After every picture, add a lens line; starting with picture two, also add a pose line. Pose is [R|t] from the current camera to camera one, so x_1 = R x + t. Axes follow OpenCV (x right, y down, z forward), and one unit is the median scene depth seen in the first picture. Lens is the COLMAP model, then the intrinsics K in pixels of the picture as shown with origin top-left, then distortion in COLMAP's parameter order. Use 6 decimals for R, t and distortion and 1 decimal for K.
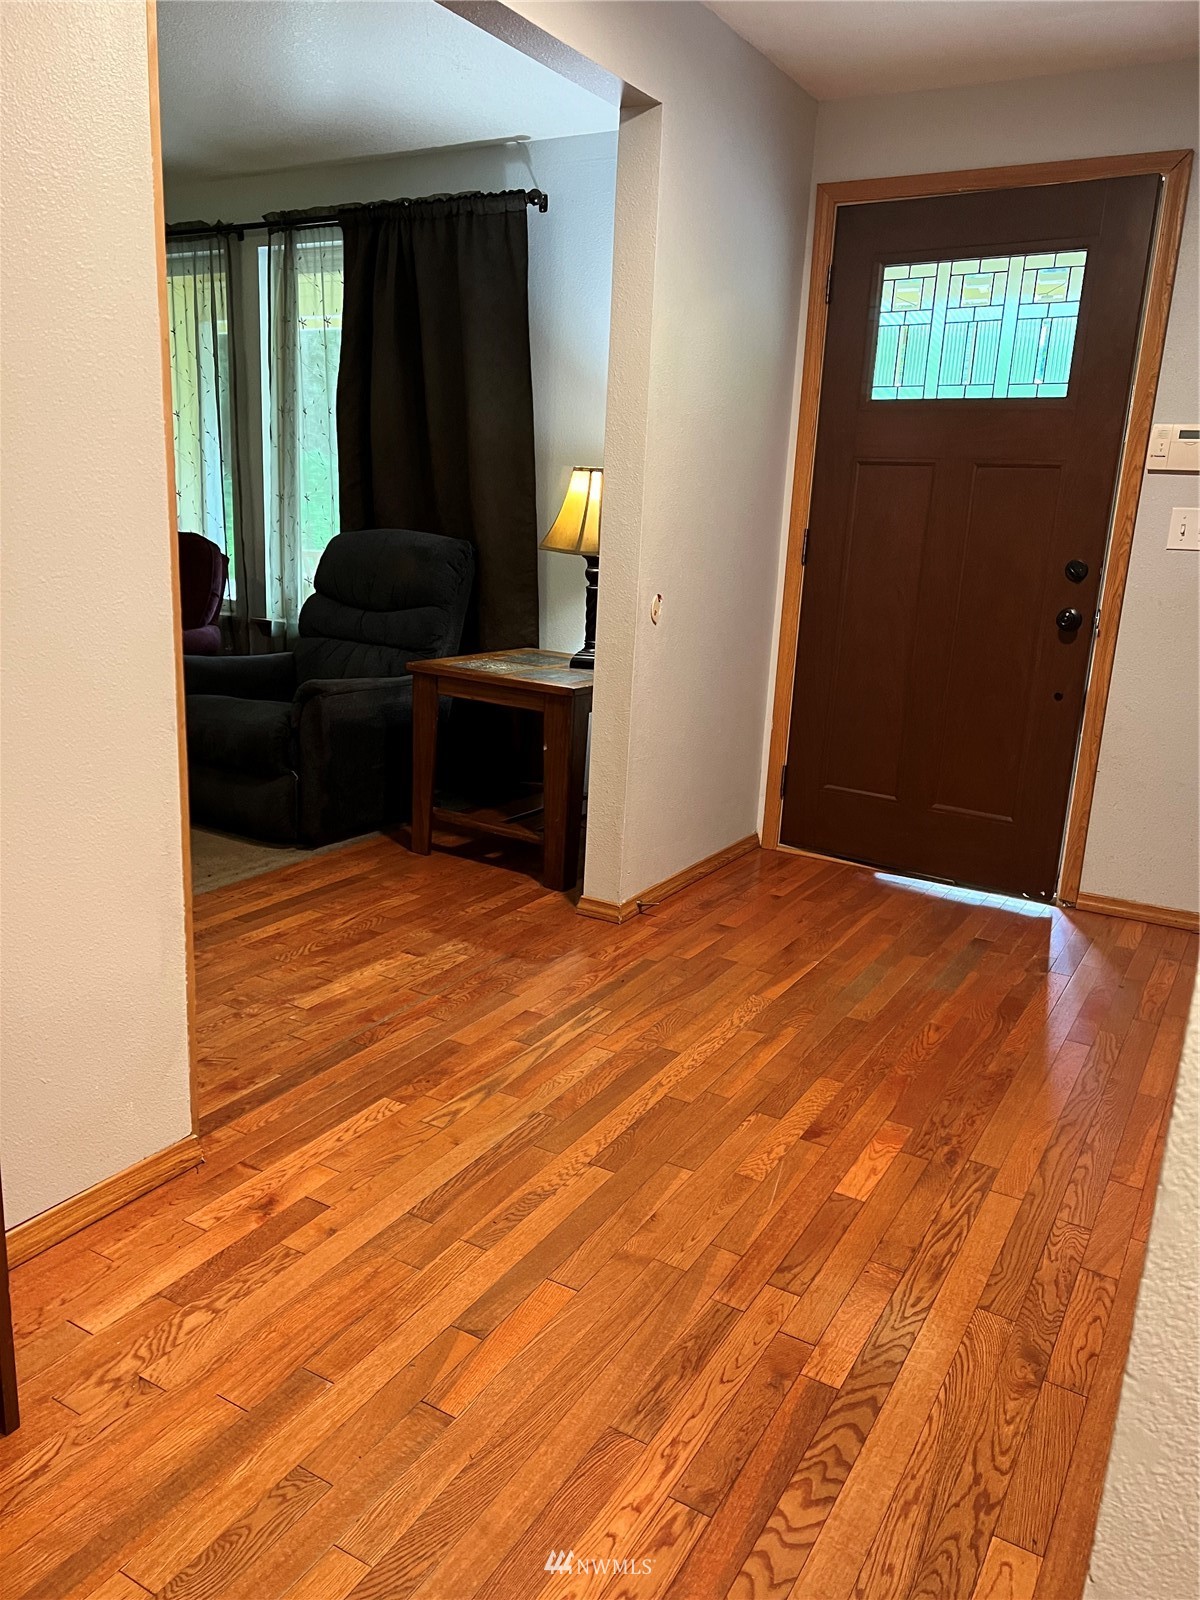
lens RADIAL K [[1208.3, 0, 599.4], [0, 1208.3, 805.2], [0, 0, 1]] dist [0.064306, -0.073591]
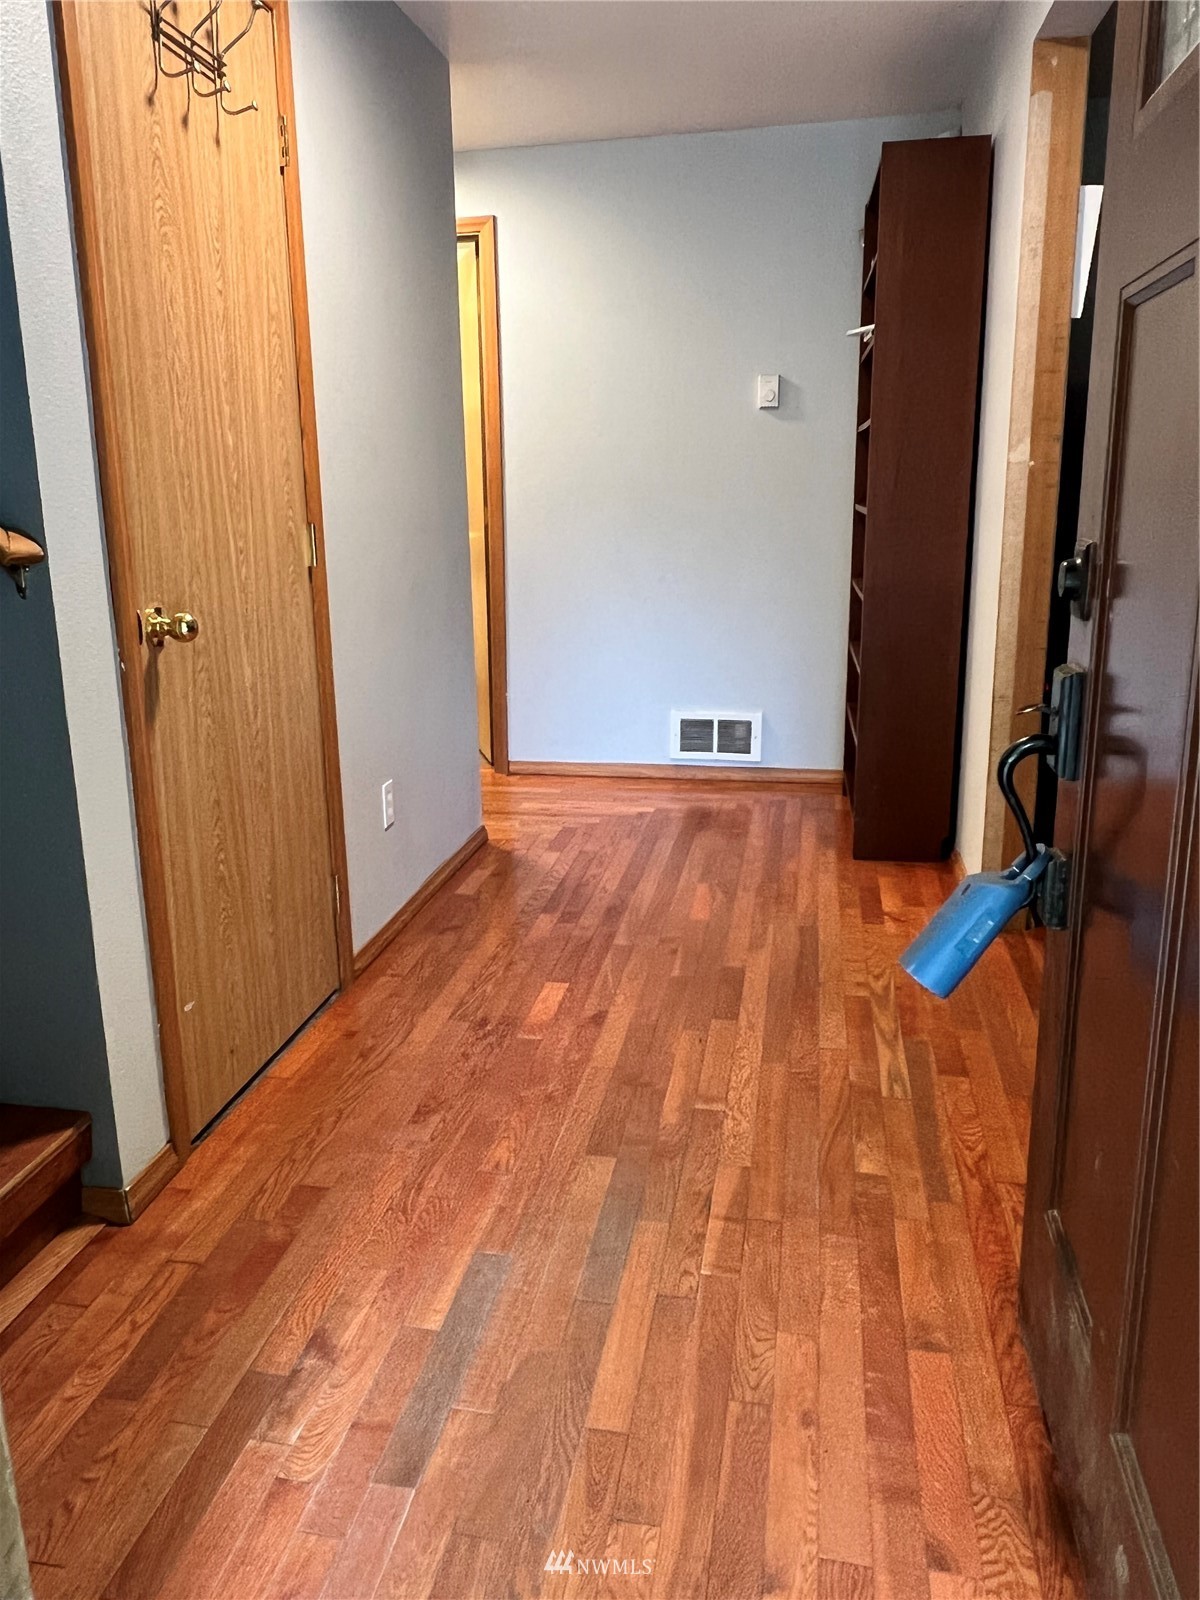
lens RADIAL K [[1208.3, 0, 596.5], [0, 1208.3, 796.0], [0, 0, 1]] dist [0.064306, -0.073591]
pose [[-0.938046, 0.062901, -0.340755, 0.553170], [-0.104640, 0.886055, 0.451616, -0.433514], [0.330335, 0.459293, -0.824578, 1.837702]]
